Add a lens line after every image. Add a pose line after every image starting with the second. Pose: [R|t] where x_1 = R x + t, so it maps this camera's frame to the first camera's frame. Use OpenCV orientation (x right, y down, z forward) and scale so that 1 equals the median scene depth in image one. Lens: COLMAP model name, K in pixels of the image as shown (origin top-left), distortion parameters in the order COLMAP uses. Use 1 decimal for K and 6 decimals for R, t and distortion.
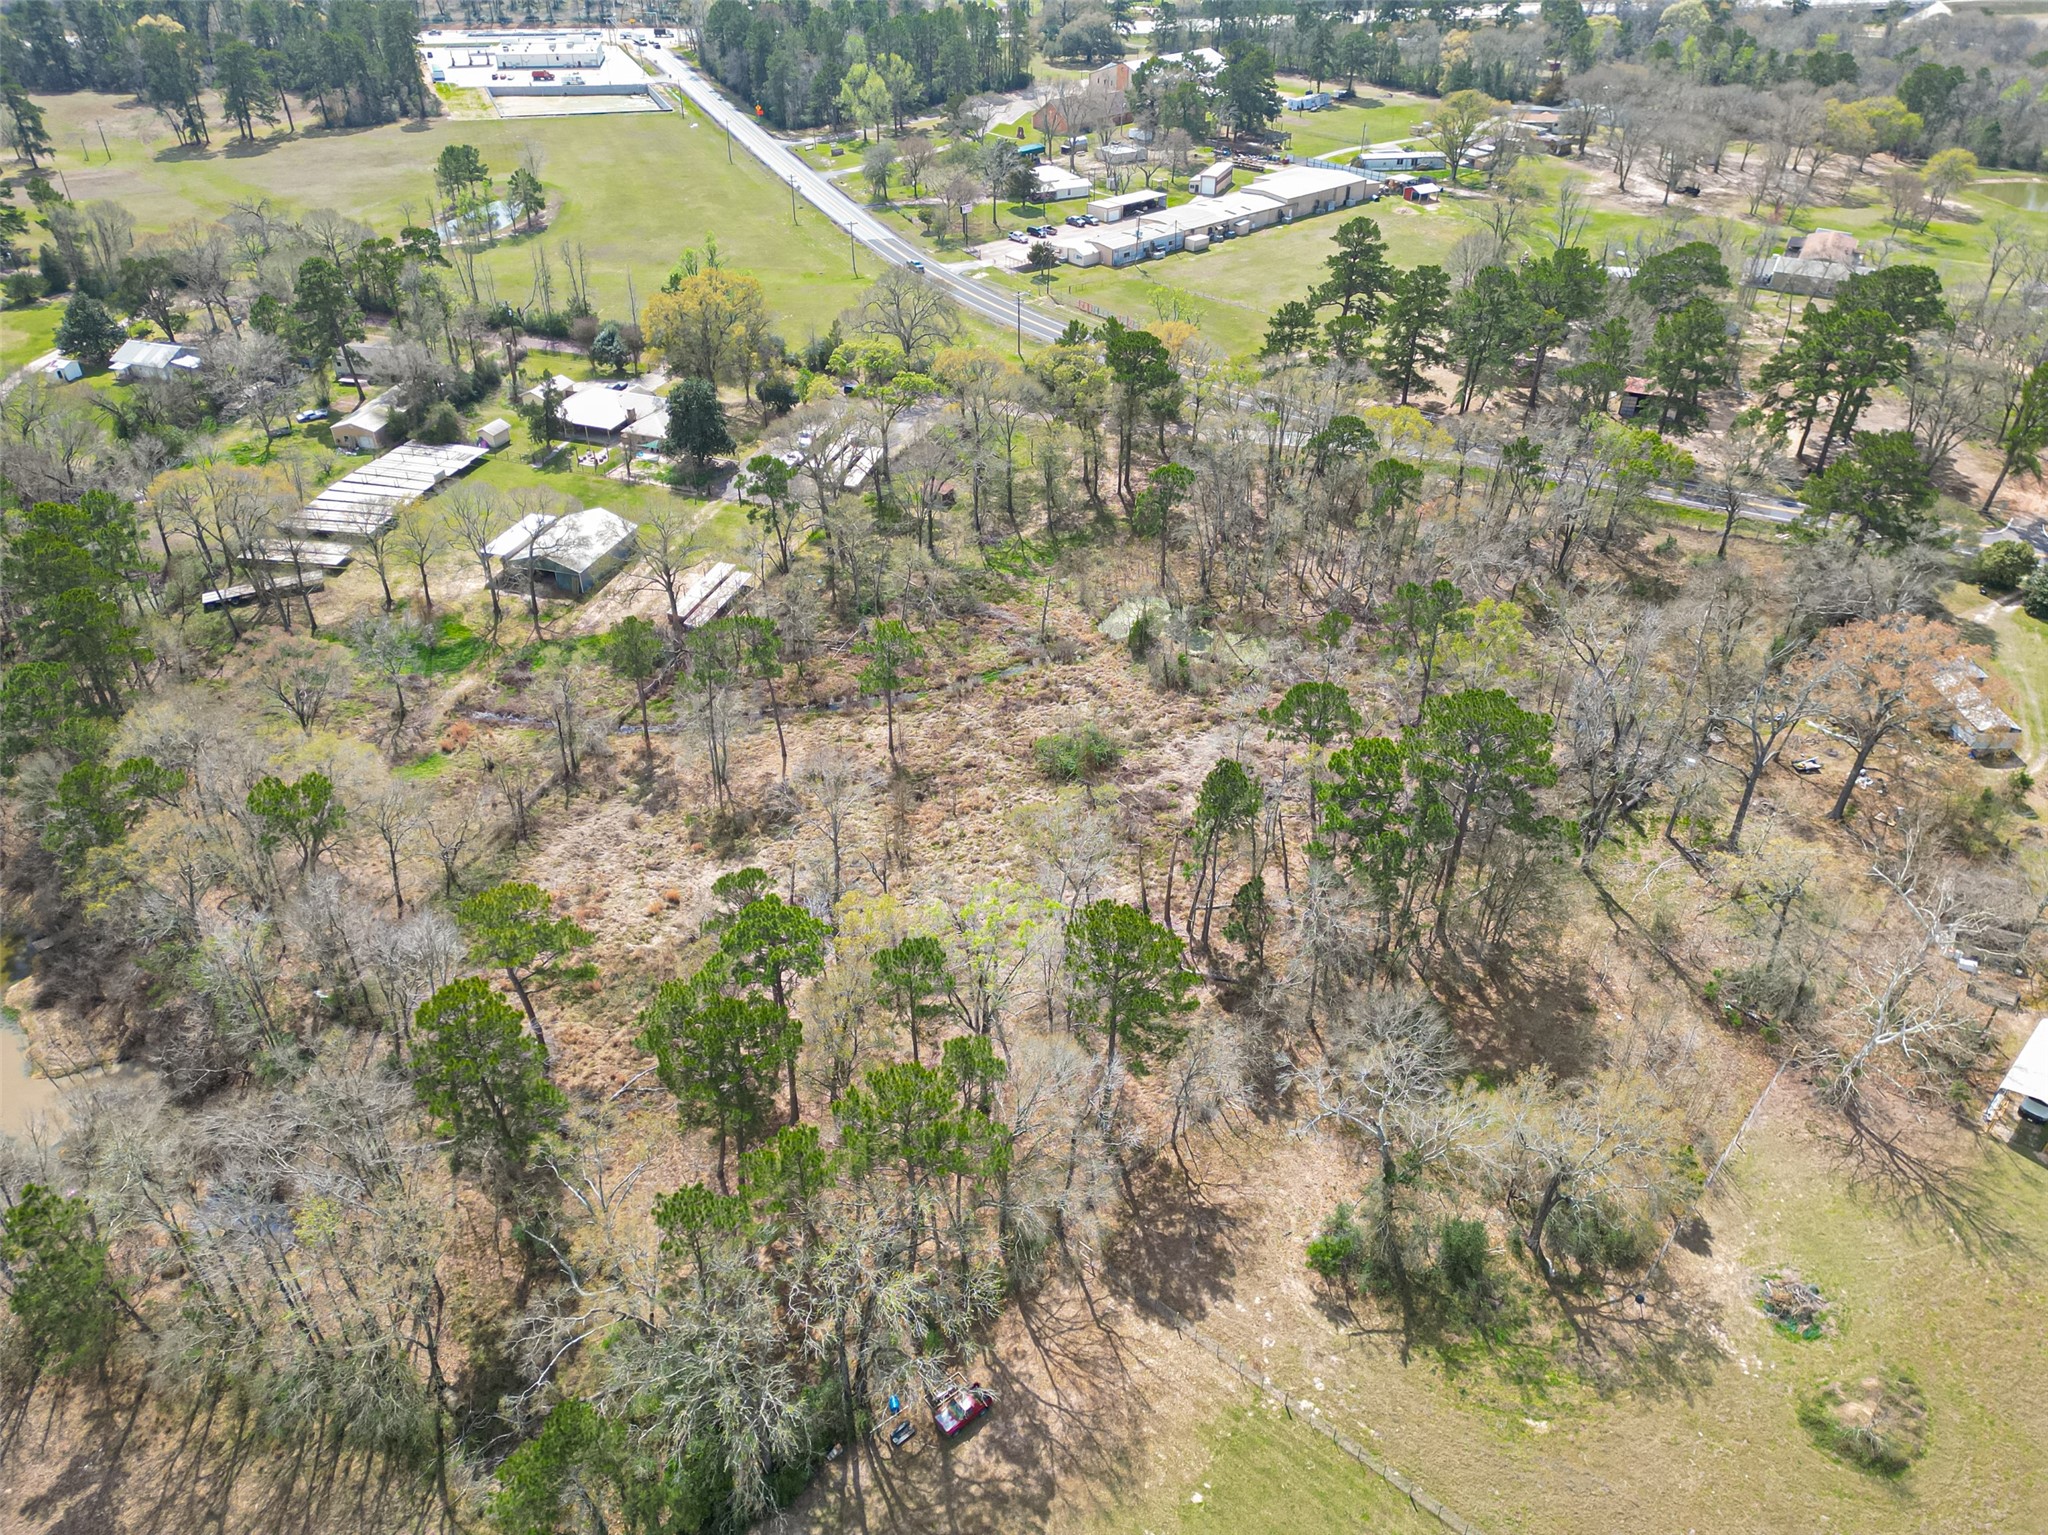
lens RADIAL K [[1421.9, 0, 1021.1], [0, 1421.9, 773.3], [0, 0, 1]] dist [0.081394, -0.077502]
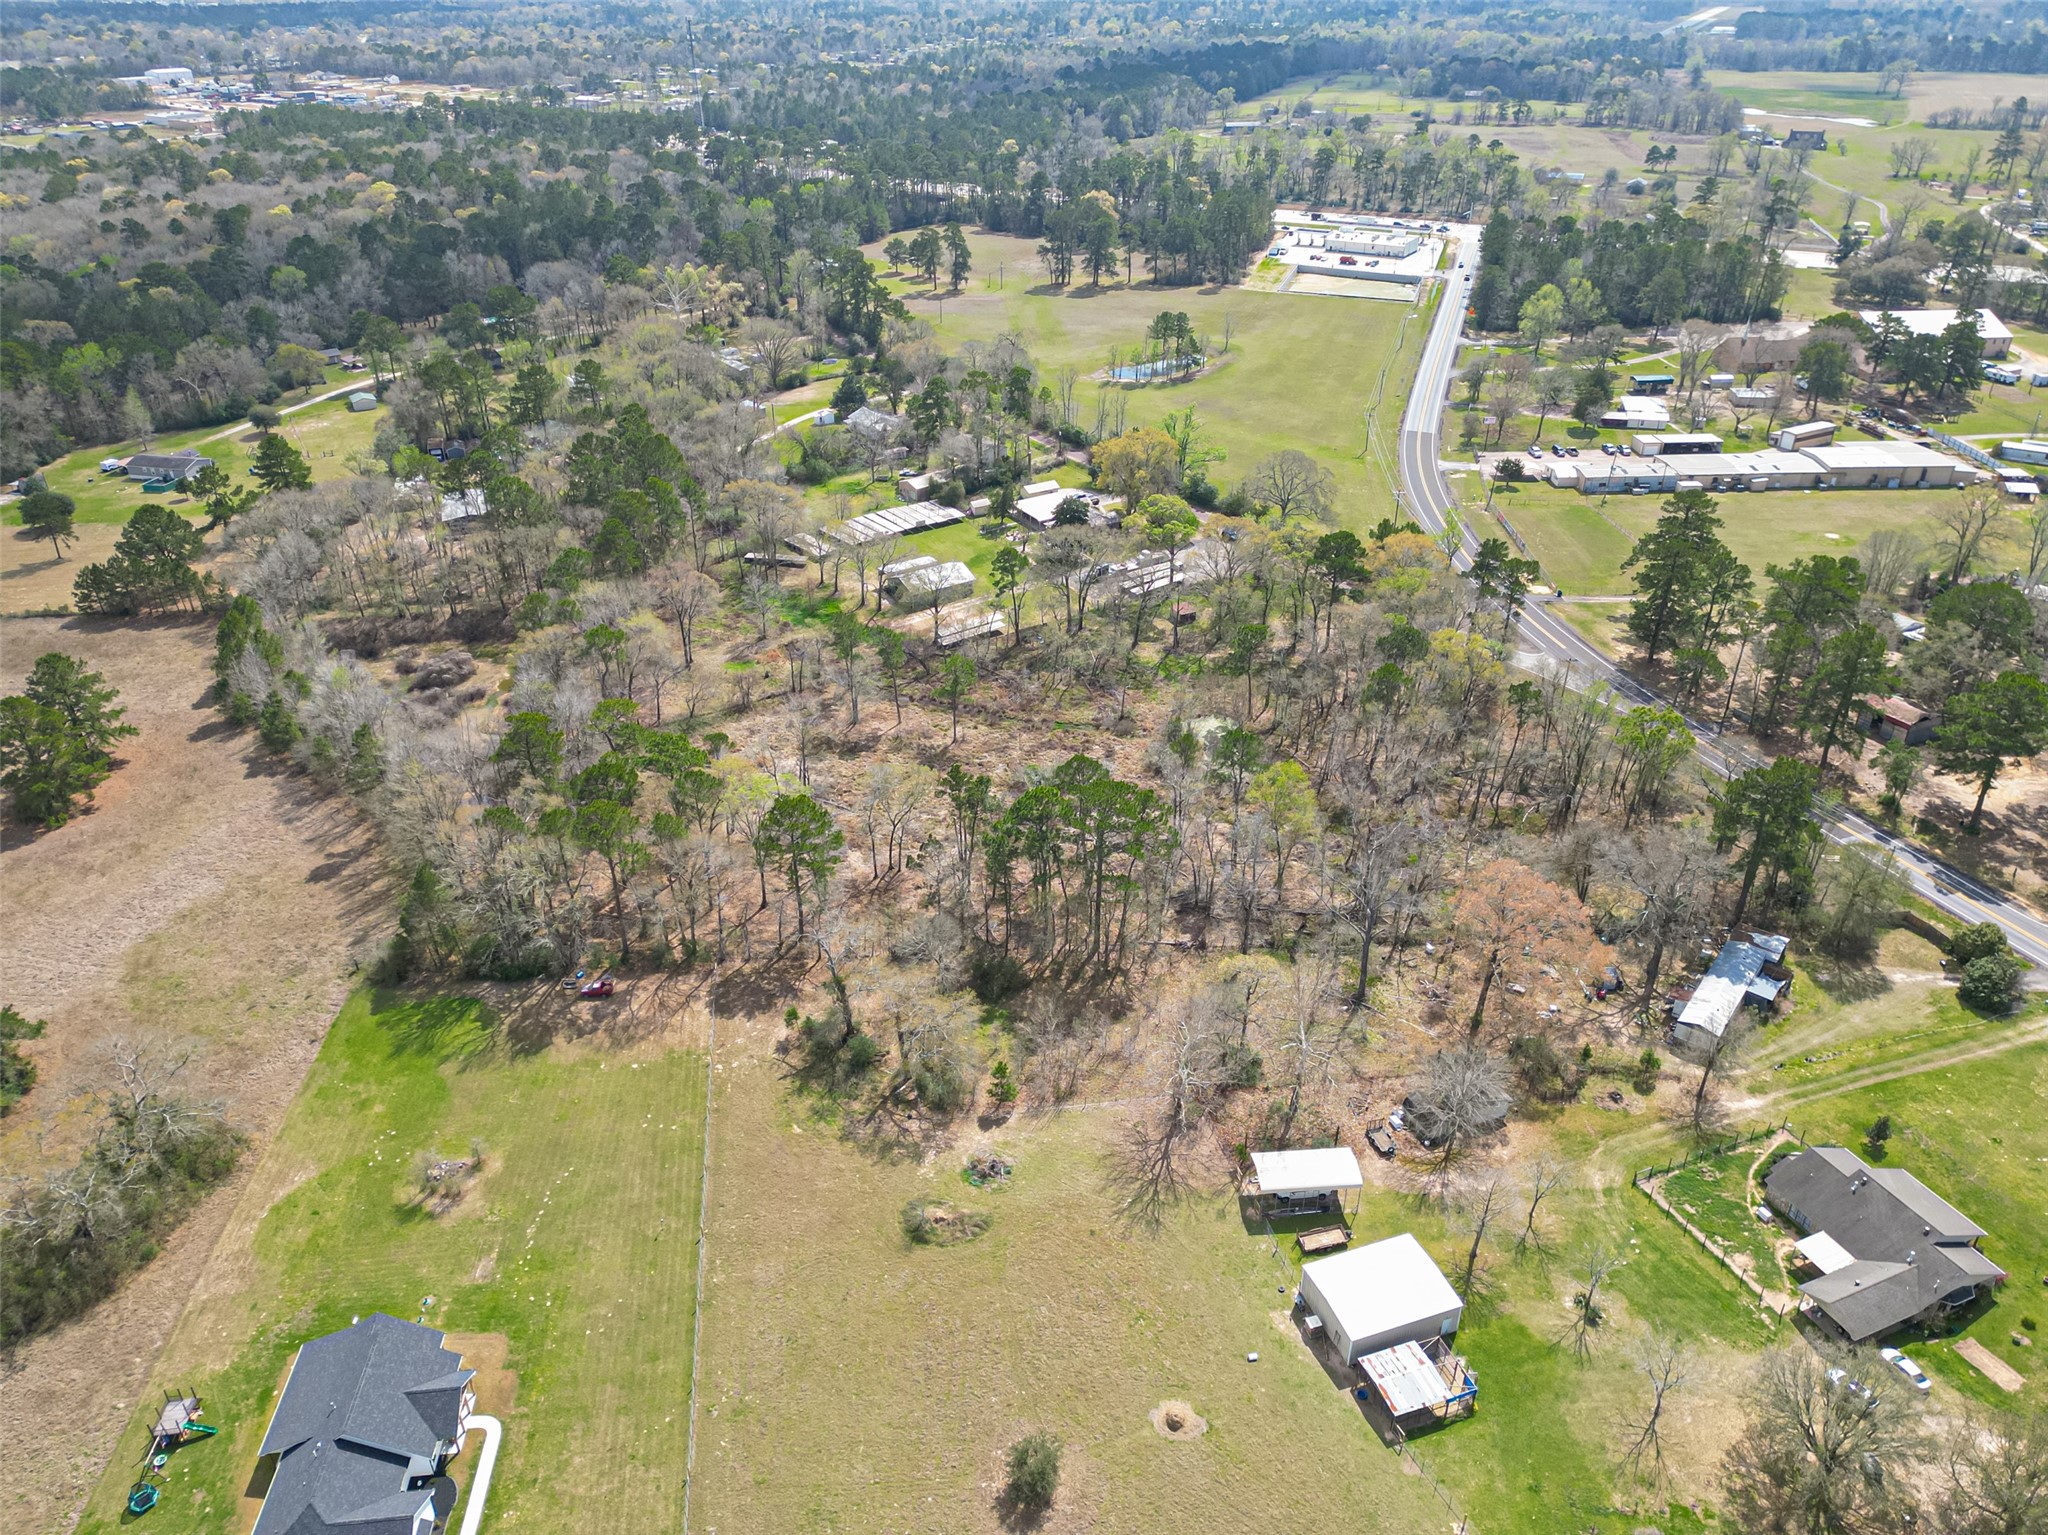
lens RADIAL K [[1421.9, 0, 1021.1], [0, 1421.9, 773.3], [0, 0, 1]] dist [0.081394, -0.077502]
pose [[0.767257, 0.315875, -0.558158, 0.601550], [-0.361849, 0.931757, 0.029898, -0.041031], [0.529512, 0.179029, 0.829196, -0.153198]]
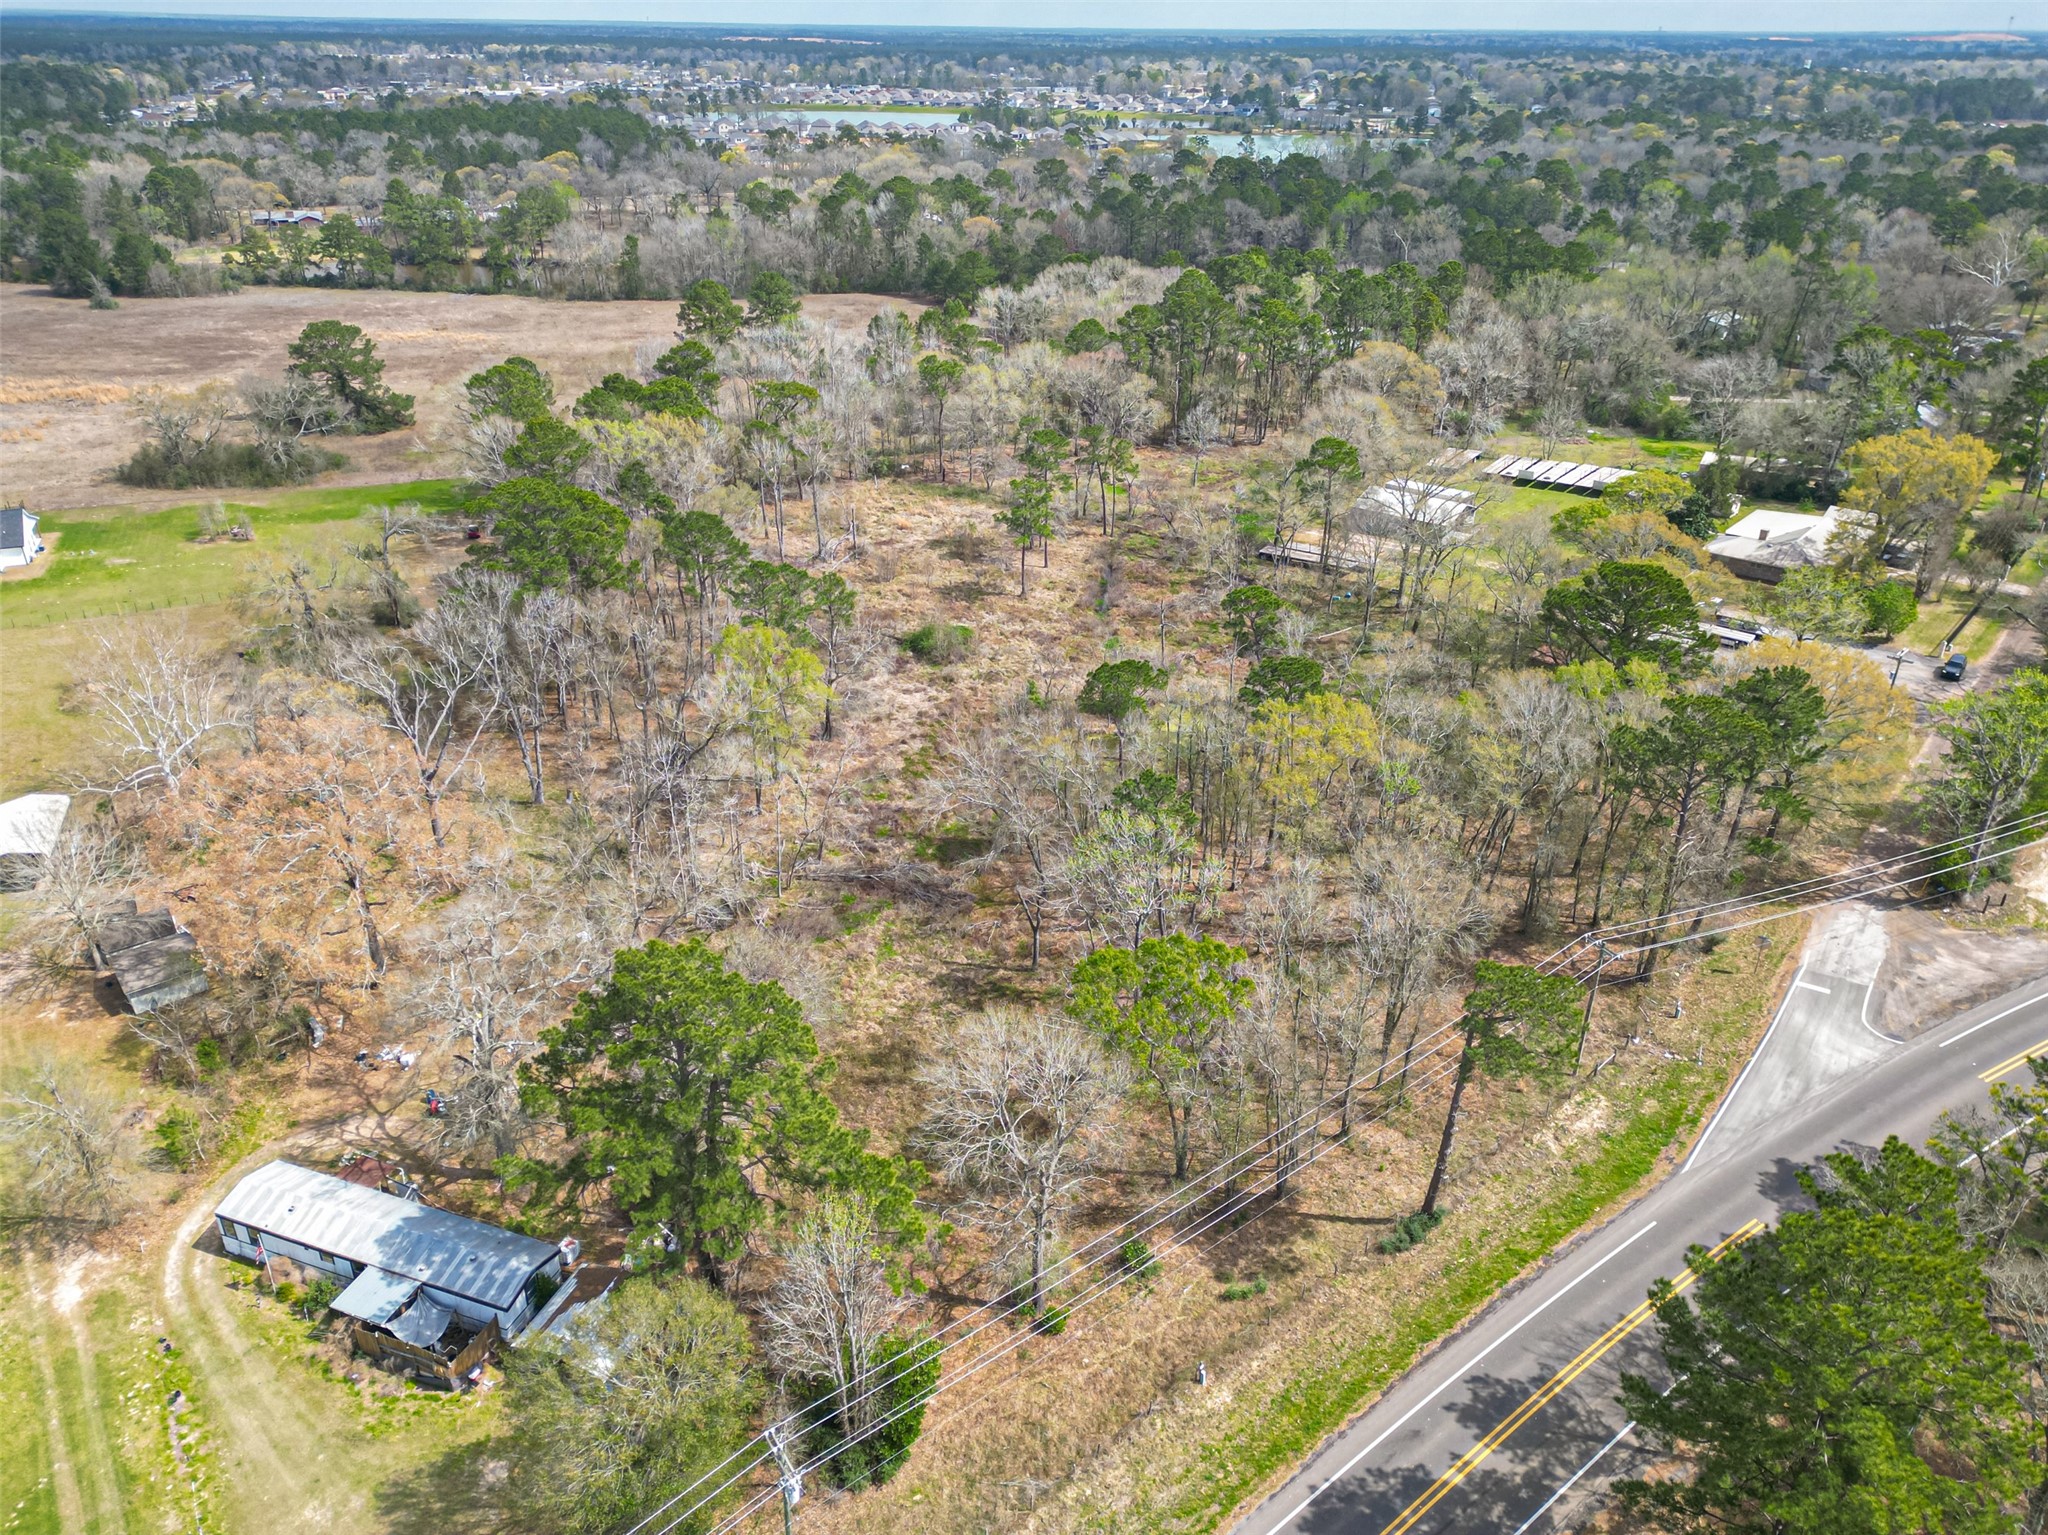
lens RADIAL K [[1425.3, 0, 1021.2], [0, 1425.3, 770.2], [0, 0, 1]] dist [0.080768, -0.078454]
pose [[-0.372634, 0.421506, -0.826726, 0.690625], [-0.540194, 0.625857, 0.562578, -0.430895], [0.754542, 0.656228, -0.005520, 0.810728]]
